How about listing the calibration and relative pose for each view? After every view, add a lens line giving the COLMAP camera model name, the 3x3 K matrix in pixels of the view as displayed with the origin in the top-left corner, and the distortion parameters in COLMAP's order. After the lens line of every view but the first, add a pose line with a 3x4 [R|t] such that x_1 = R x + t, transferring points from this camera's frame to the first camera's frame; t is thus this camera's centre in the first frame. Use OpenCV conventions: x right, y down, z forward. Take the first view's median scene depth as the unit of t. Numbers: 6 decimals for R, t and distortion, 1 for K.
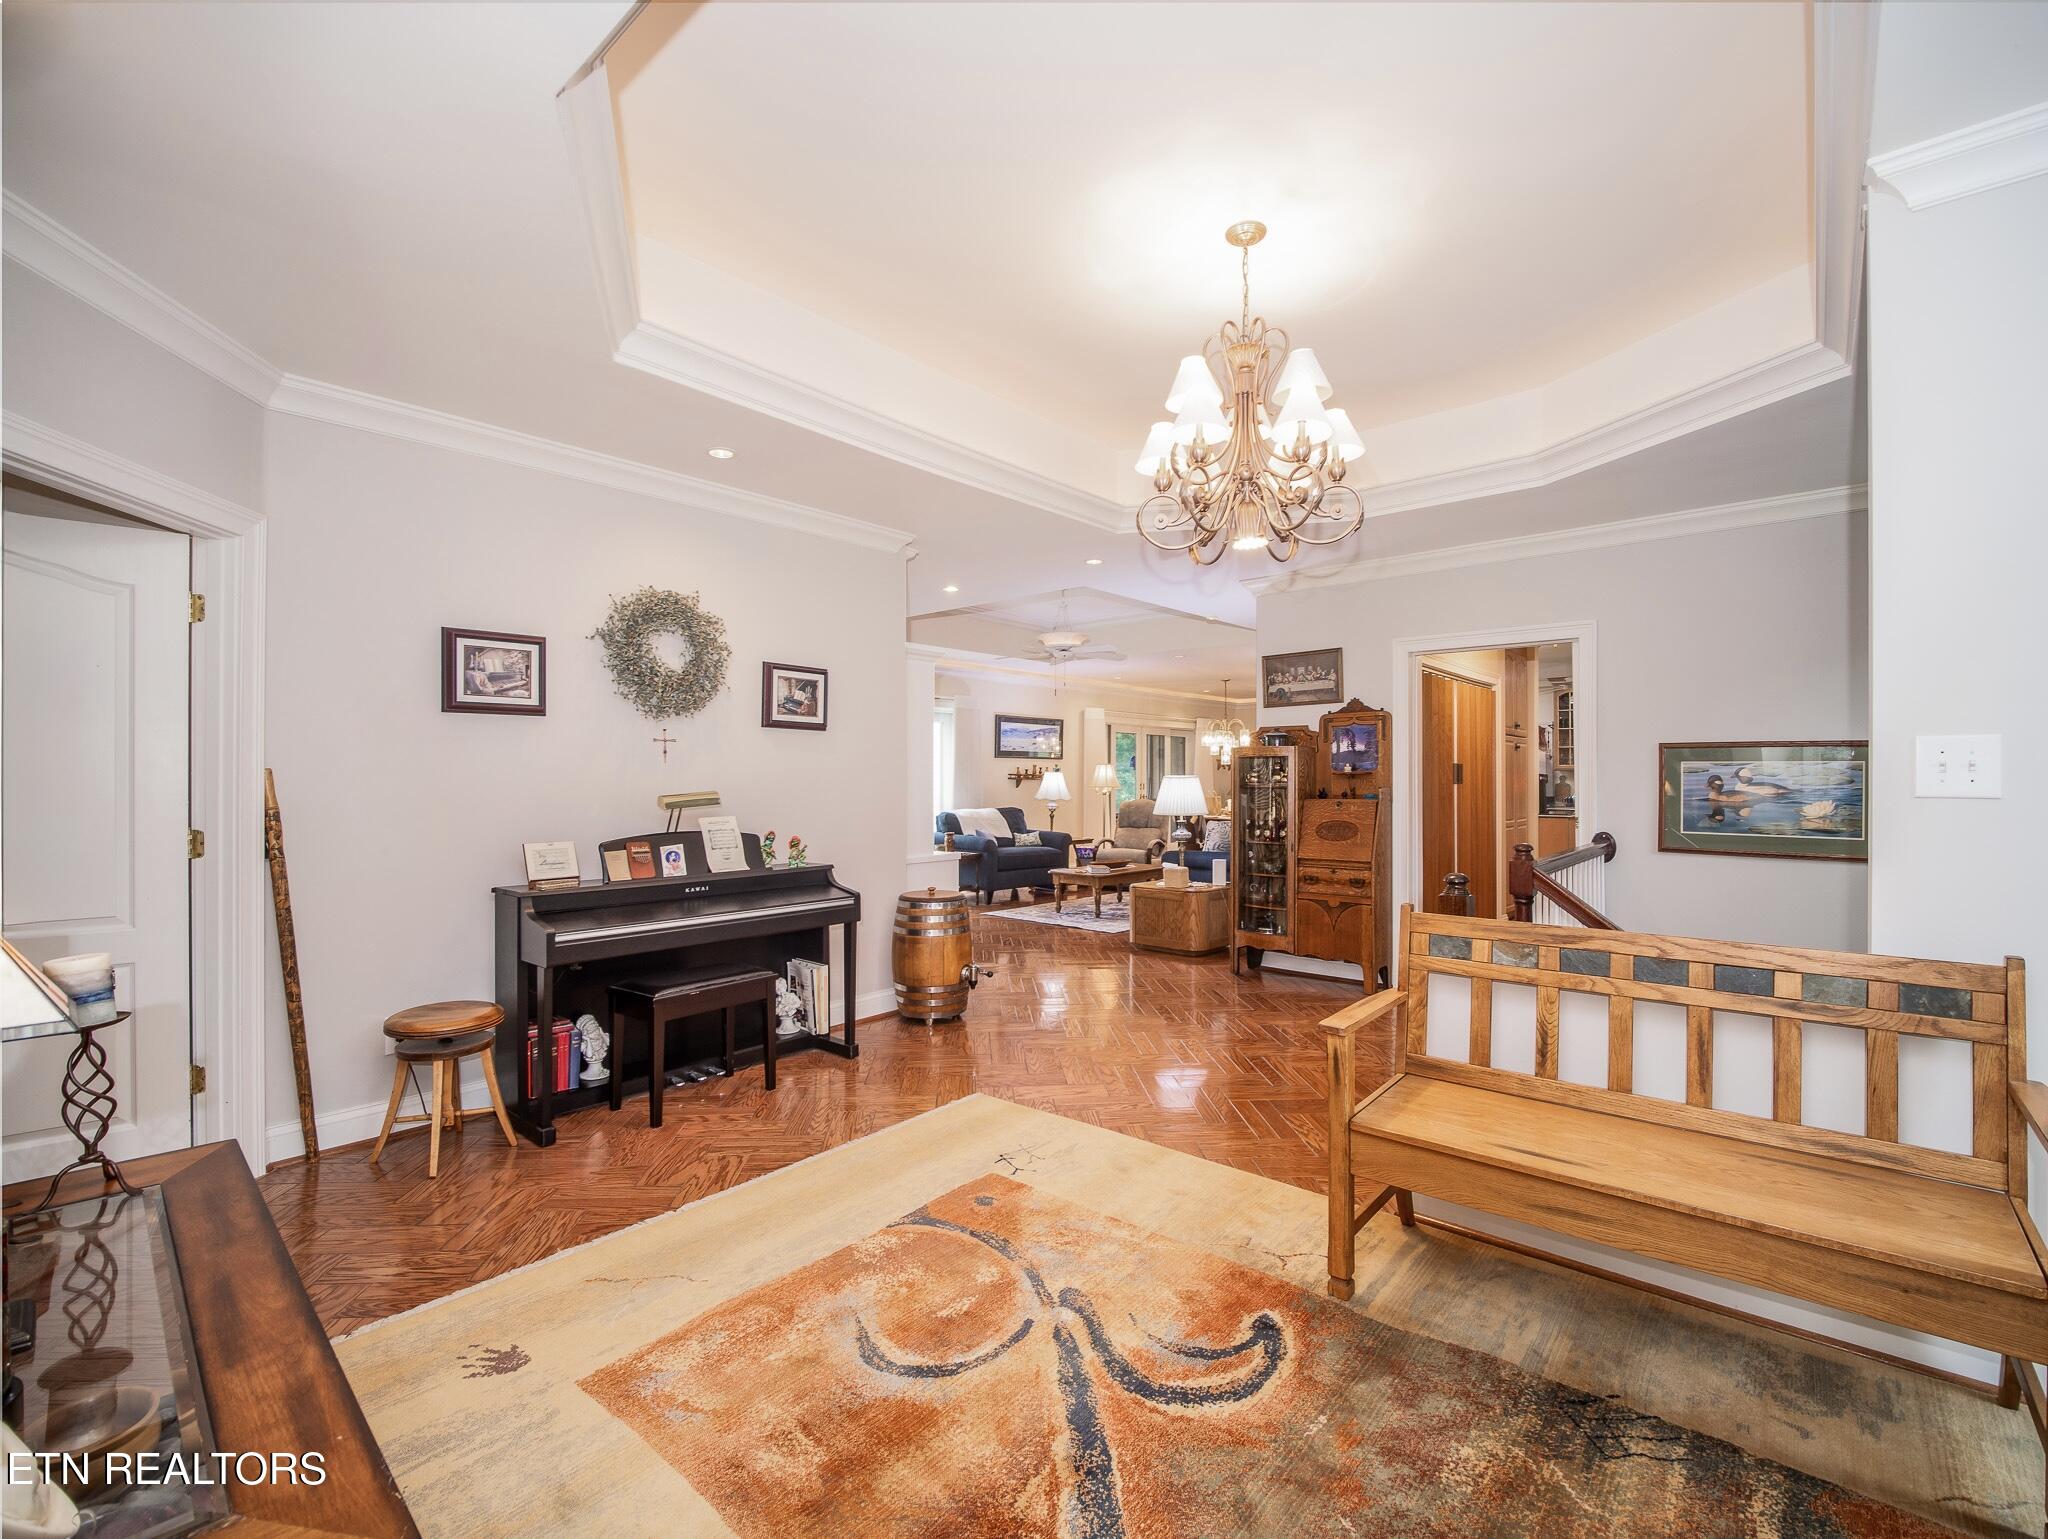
lens RADIAL K [[918.5, 0, 1029.2], [0, 918.5, 767.7], [0, 0, 1]] dist [-0.016787, -0.001252]
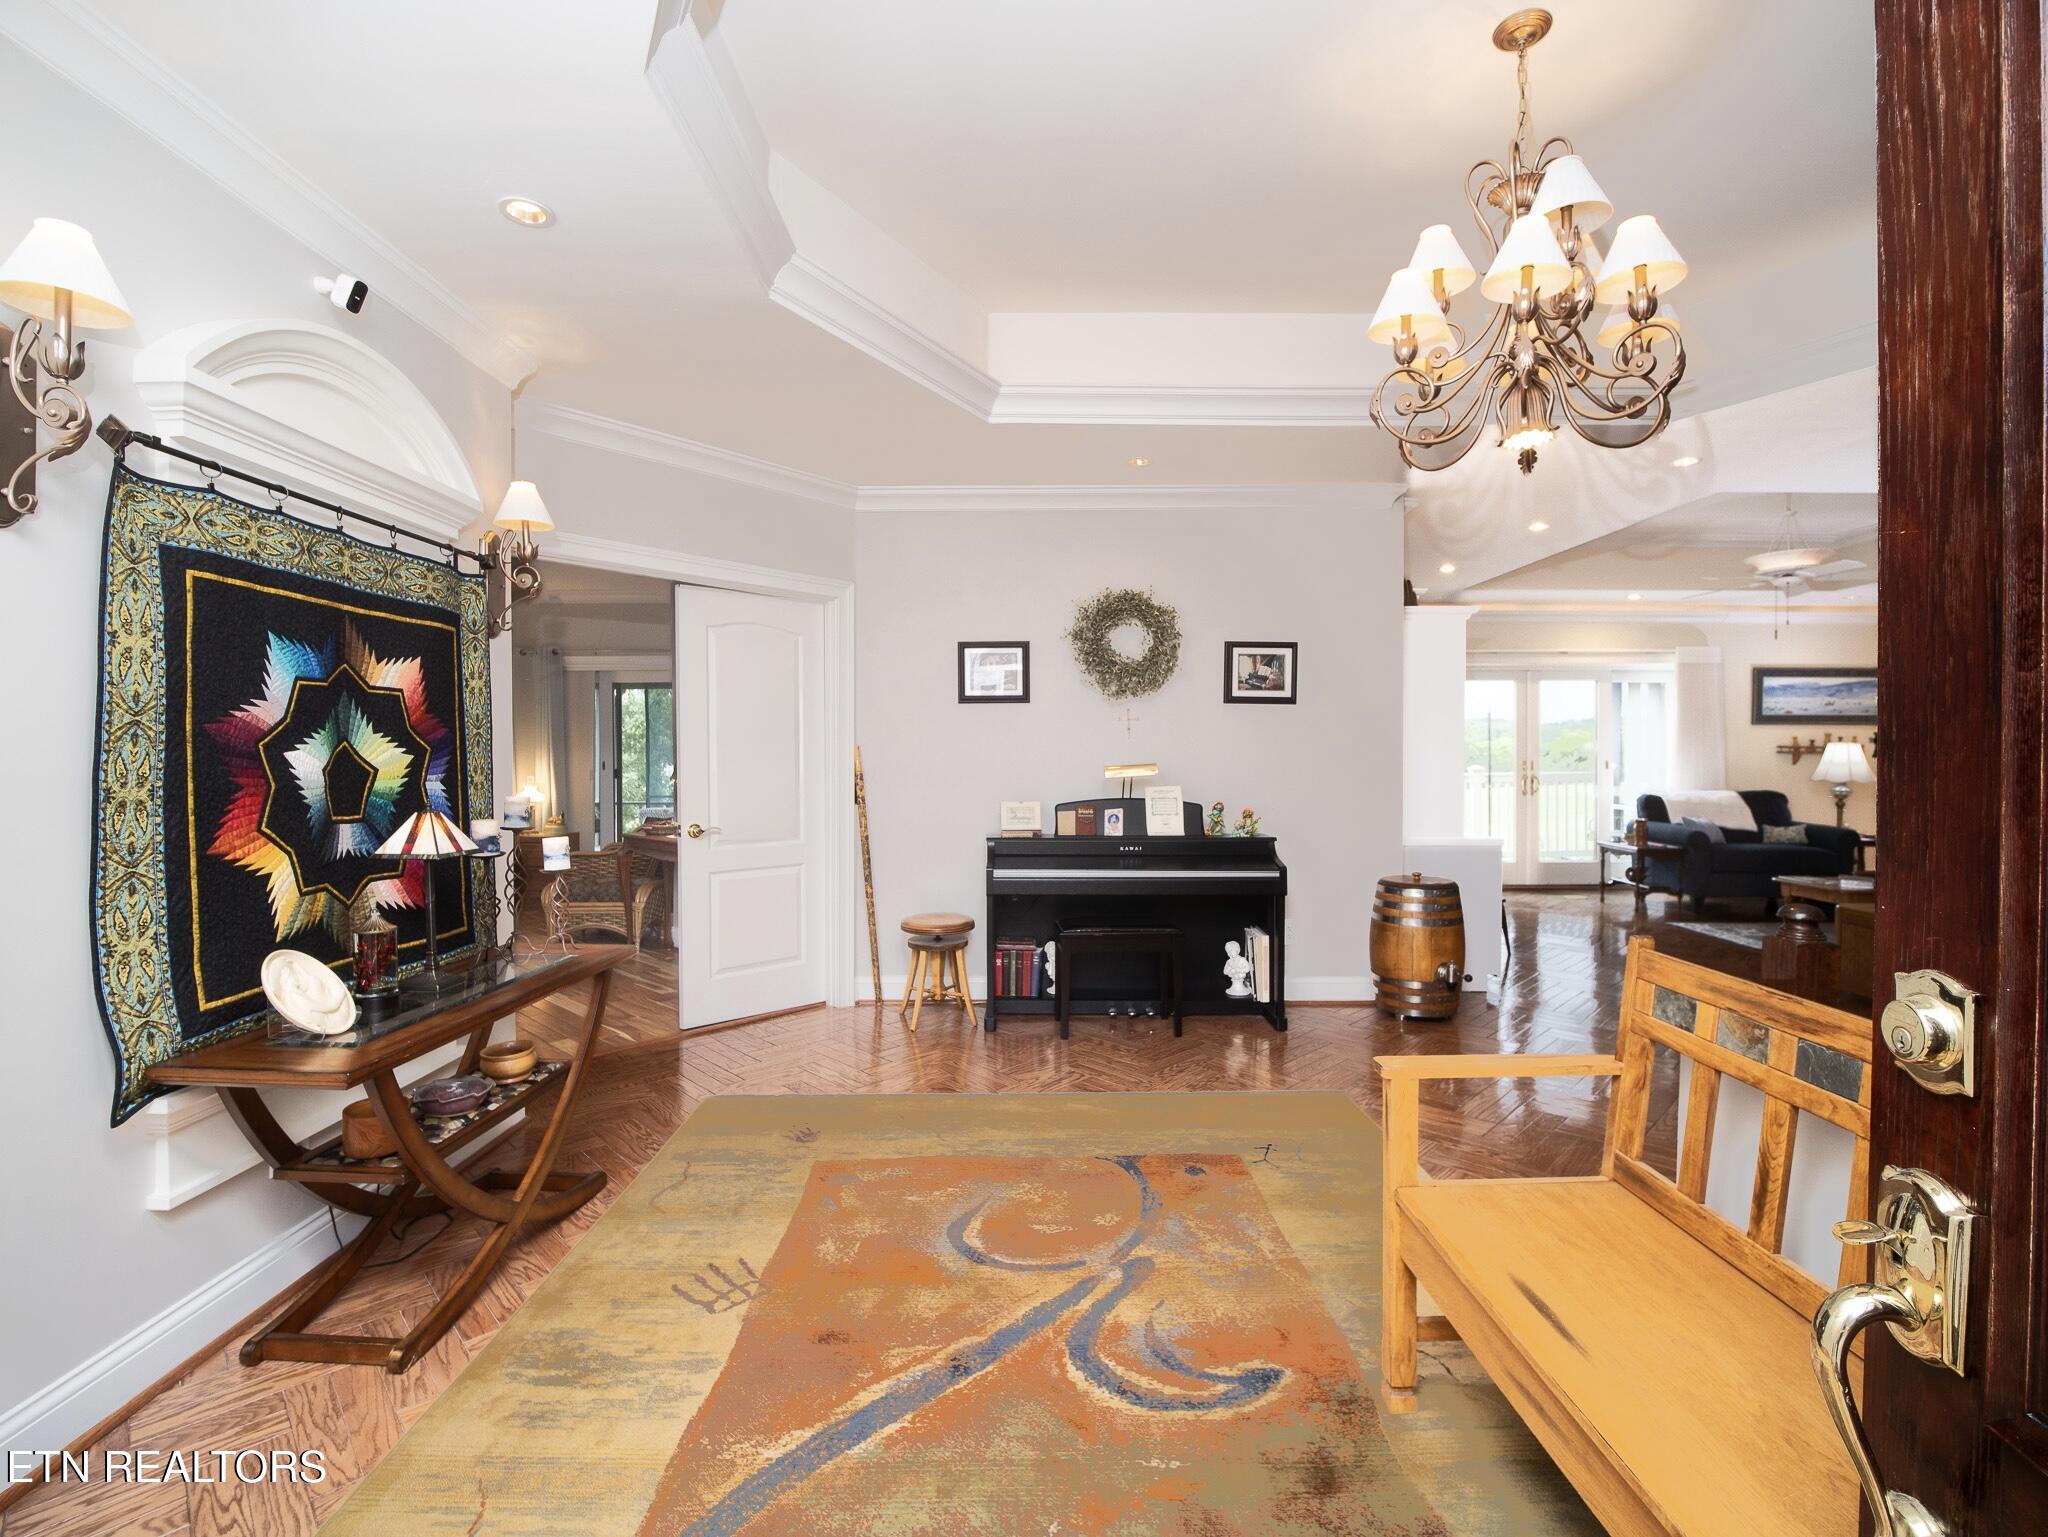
lens RADIAL K [[913.3, 0, 994.7], [0, 913.3, 757.7], [0, 0, 1]] dist [-0.015404, -0.000390]
pose [[0.650280, 0.004338, -0.759682, 0.367570], [0.008910, 0.999871, 0.013336, 0.002169], [0.759643, -0.015441, 0.650157, 0.122438]]
